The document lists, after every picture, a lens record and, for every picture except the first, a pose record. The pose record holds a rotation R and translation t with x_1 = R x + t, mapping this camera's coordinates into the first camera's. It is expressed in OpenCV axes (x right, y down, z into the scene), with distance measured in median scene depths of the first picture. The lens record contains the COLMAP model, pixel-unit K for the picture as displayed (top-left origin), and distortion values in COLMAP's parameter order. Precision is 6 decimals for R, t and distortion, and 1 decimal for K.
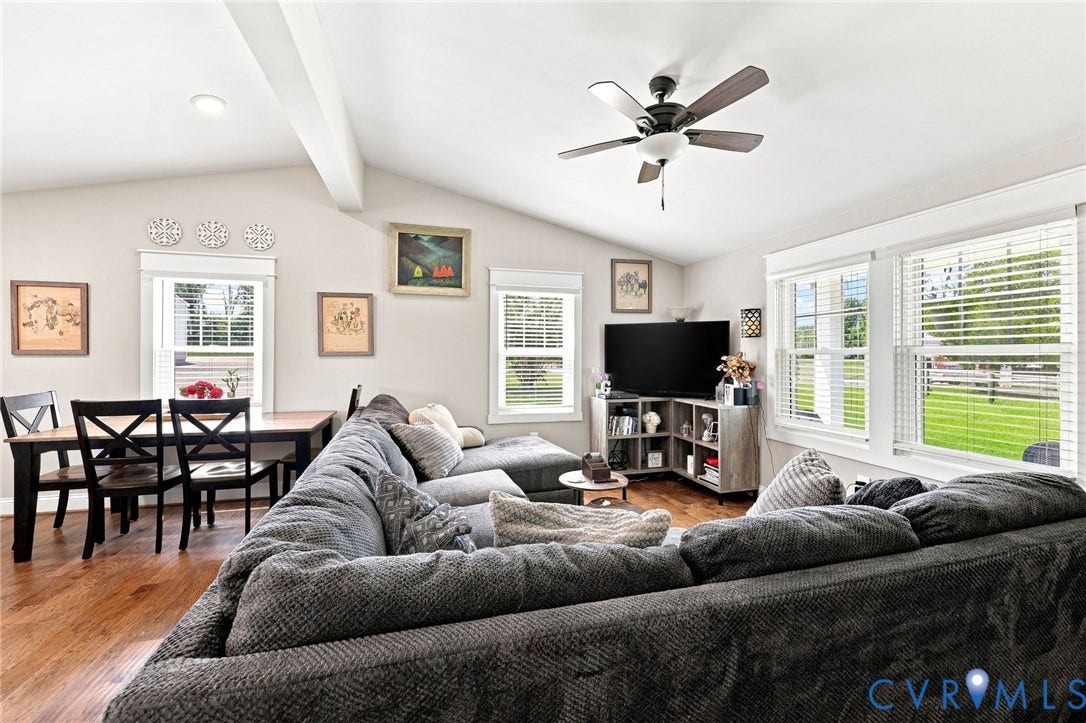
lens RADIAL K [[435.2, 0, 539.5], [0, 435.2, 357.0], [0, 0, 1]] dist [-0.000719, 0.000319]
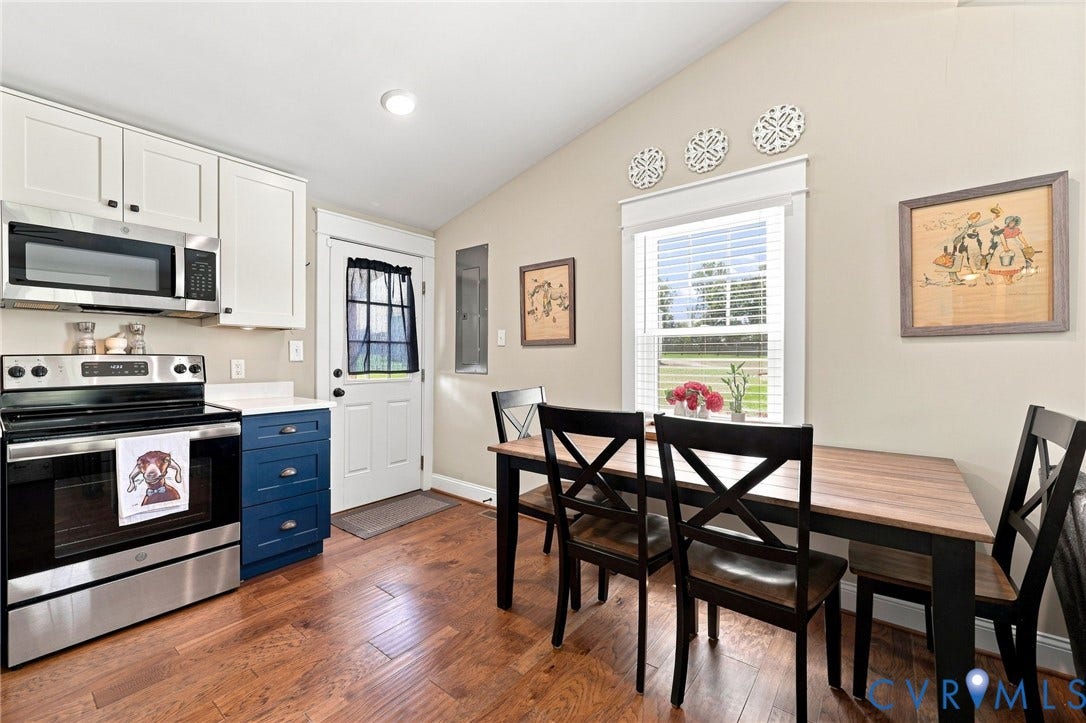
lens RADIAL K [[444.8, 0, 537.7], [0, 444.8, 359.0], [0, 0, 1]] dist [0.001059, 0.000129]
pose [[0.580607, -0.003405, -0.814177, -0.360889], [0.002958, 0.999993, -0.002073, 0.022756], [0.814179, -0.001205, 0.580613, 0.417209]]
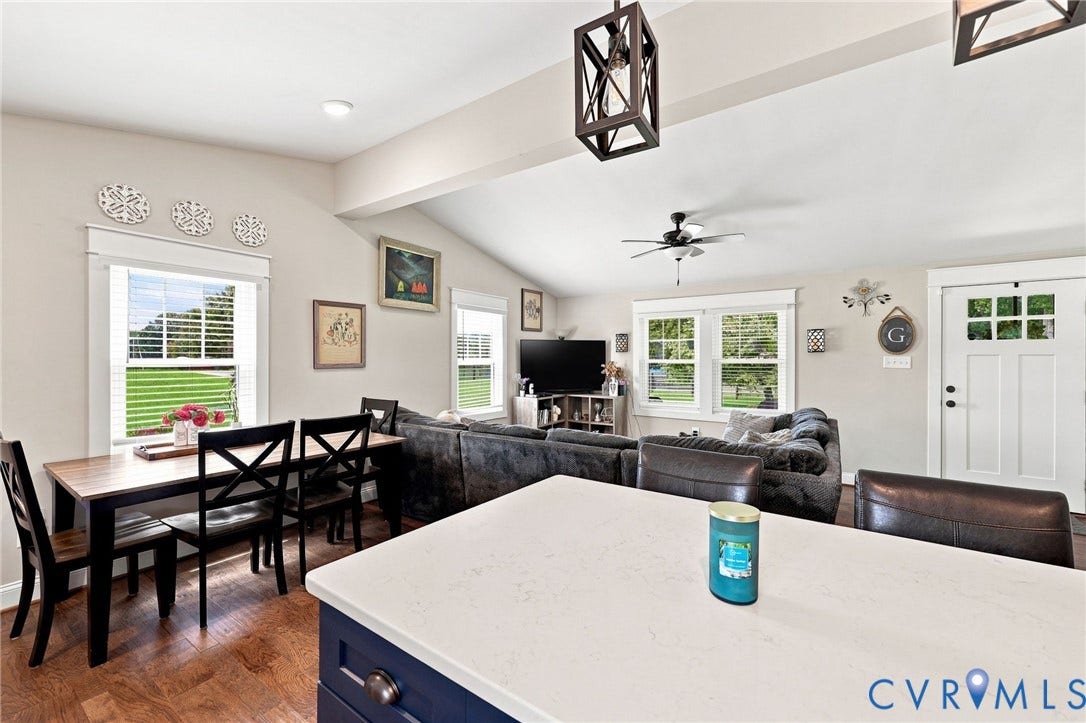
lens RADIAL K [[431.9, 0, 543.0], [0, 431.9, 361.5], [0, 0, 1]] dist [0.000819, 0.000039]
pose [[0.768756, -0.007001, 0.639504, -0.757858], [0.006051, 0.999975, 0.003674, -0.018957], [-0.639514, 0.001045, 0.768779, -0.016143]]
